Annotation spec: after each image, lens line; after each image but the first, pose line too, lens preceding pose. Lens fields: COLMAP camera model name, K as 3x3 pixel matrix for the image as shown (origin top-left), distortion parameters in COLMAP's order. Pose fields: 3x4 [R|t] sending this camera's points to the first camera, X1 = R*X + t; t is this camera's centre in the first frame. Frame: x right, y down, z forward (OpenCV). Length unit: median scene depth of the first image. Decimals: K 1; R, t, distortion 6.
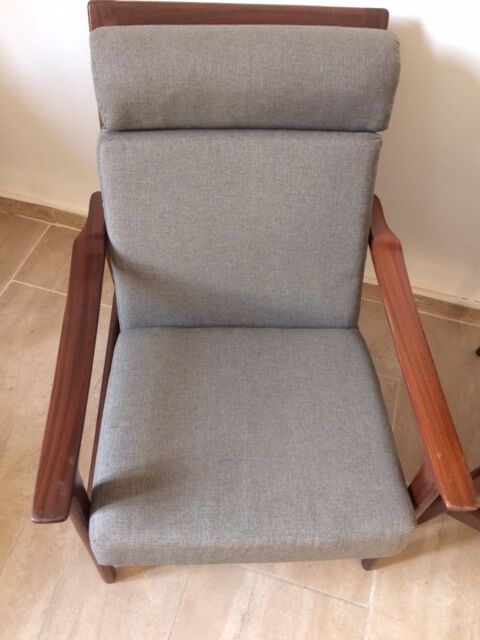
lens RADIAL K [[551.1, 0, 240.6], [0, 551.1, 318.4], [0, 0, 1]] dist [0.051570, -0.059471]
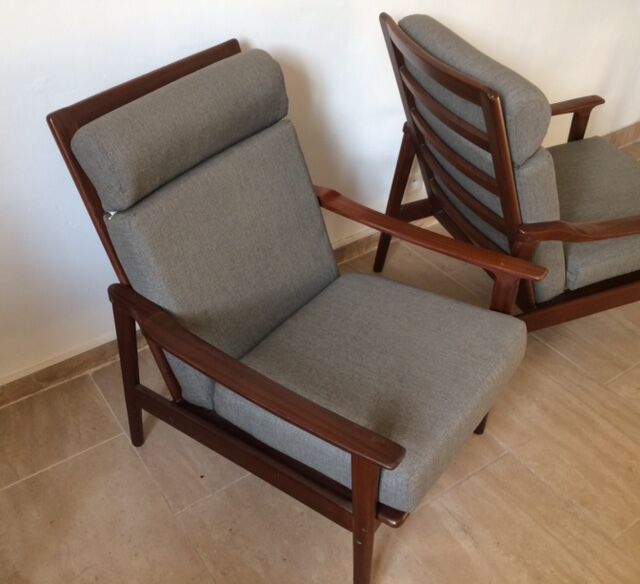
lens RADIAL K [[678.0, 0, 254.9], [0, 678.0, 287.4], [0, 0, 1]] dist [0.017401, 0.000000]
pose [[0.659584, -0.508383, 0.553620, -0.743149], [0.631869, 0.773930, -0.042119, -0.016268], [-0.407051, 0.377596, 0.831703, -0.087743]]
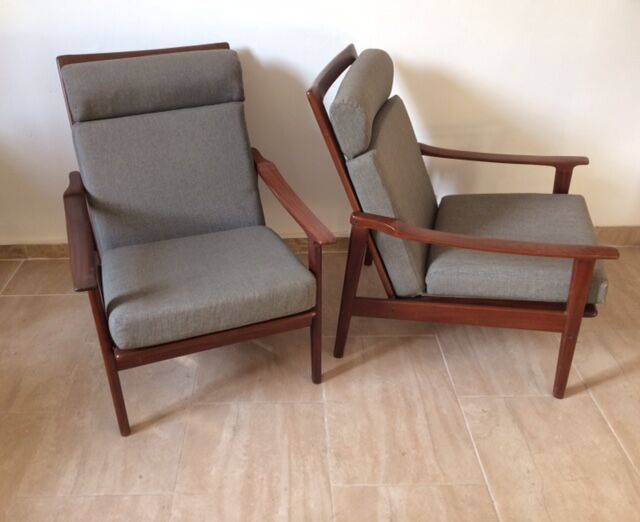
lens RADIAL K [[598.7, 0, 293.9], [0, 598.7, 261.7], [0, 0, 1]] dist [0.033011, 0.000000]
pose [[0.955098, -0.205529, 0.213414, -0.083363], [0.269925, 0.900601, -0.340674, 0.709347], [-0.122182, 0.382983, 0.915640, -0.478277]]
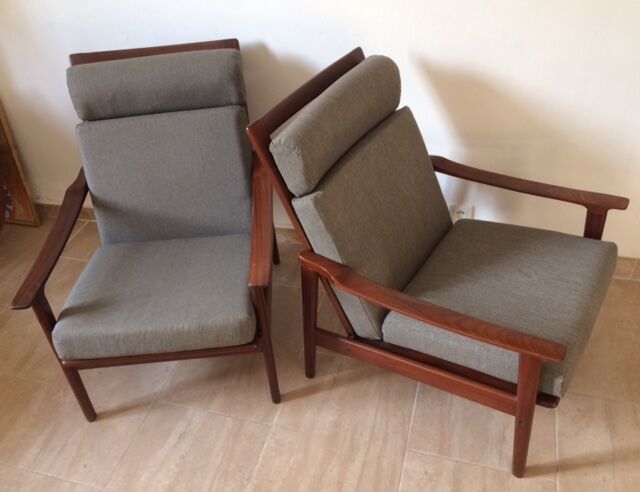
lens RADIAL K [[585.7, 0, 312.2], [0, 585.7, 254.9], [0, 0, 1]] dist [0.024264, 0.000000]
pose [[0.990819, -0.100815, -0.090074, 0.514306], [0.074946, 0.964117, -0.254679, 0.504110], [0.112518, 0.245590, 0.962821, -0.498946]]
